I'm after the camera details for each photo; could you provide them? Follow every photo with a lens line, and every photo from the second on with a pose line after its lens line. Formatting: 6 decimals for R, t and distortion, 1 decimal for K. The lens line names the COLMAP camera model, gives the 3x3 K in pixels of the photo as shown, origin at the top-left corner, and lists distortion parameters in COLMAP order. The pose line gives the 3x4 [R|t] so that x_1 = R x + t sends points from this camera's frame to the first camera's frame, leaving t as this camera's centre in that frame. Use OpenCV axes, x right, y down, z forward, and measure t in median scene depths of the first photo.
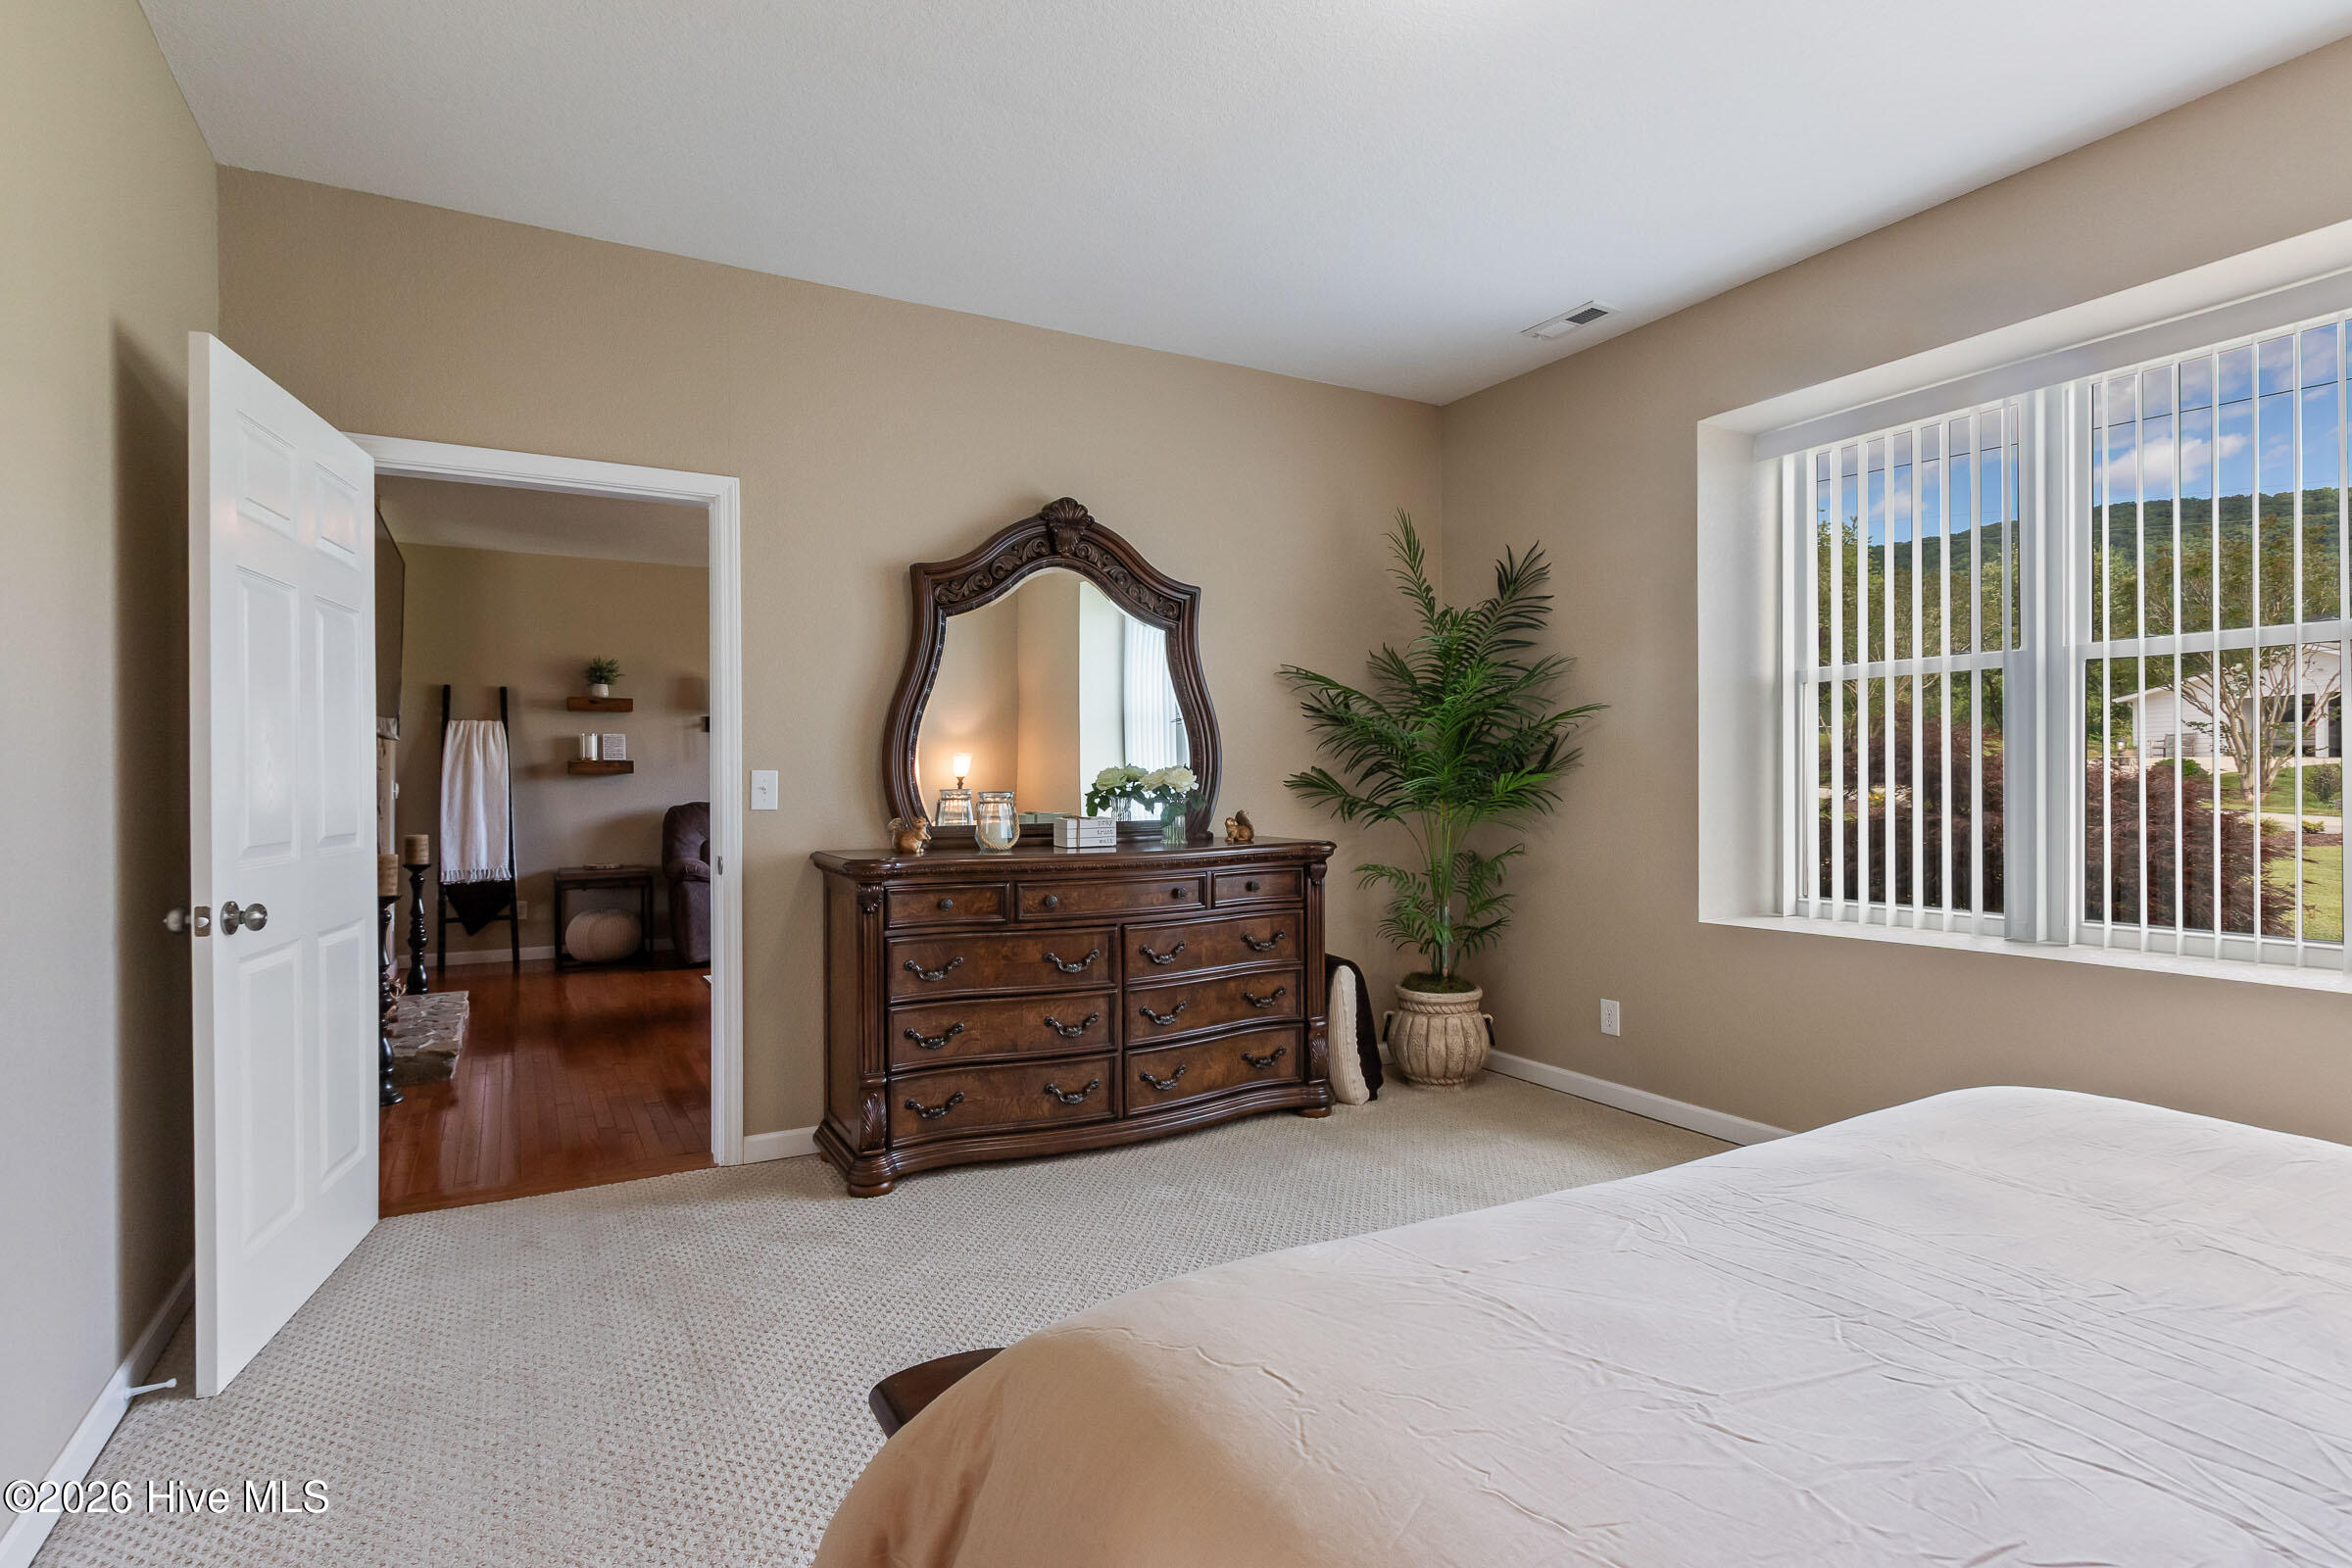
lens RADIAL K [[1120.8, 0, 1172.2], [0, 1120.8, 775.6], [0, 0, 1]] dist [0.002352, 0.001006]
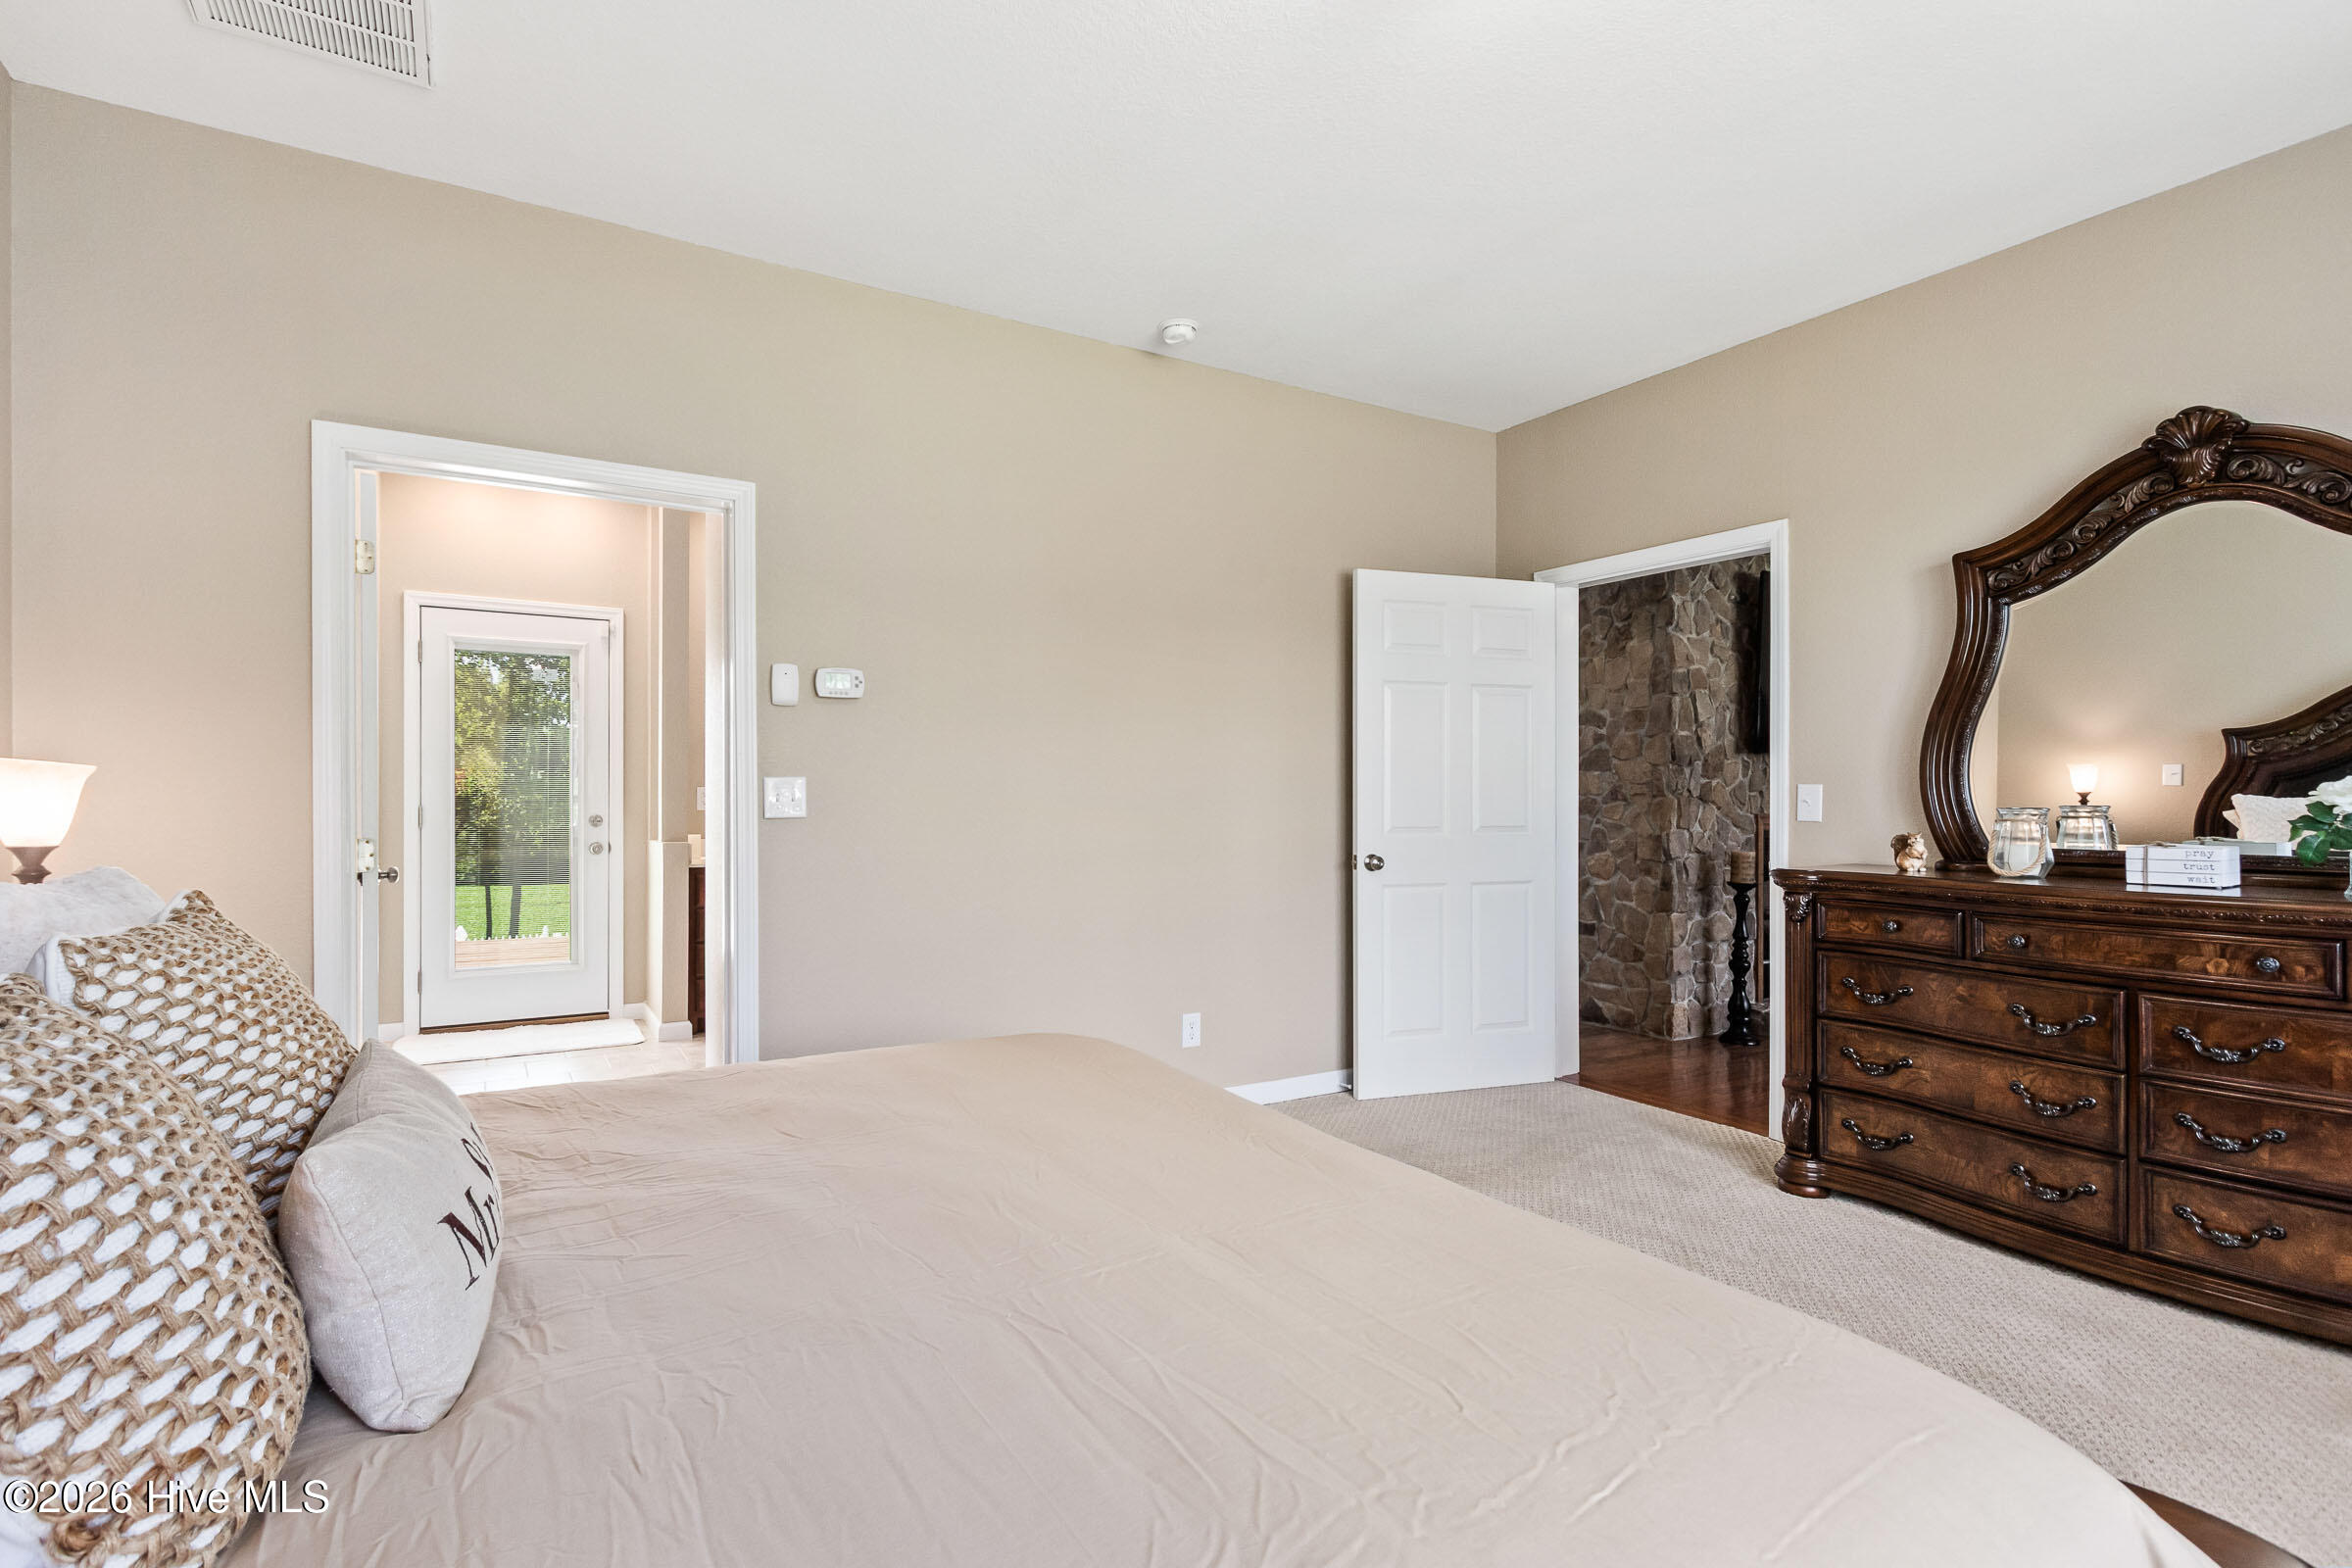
lens RADIAL K [[1120.8, 0, 1171.6], [0, 1120.8, 793.2], [0, 0, 1]] dist [0.002352, 0.001006]
pose [[0.068860, 0.001300, -0.997625, 0.668679], [-0.001124, 0.999999, 0.001225, 0.002784], [0.997626, 0.001037, 0.068861, 0.322955]]
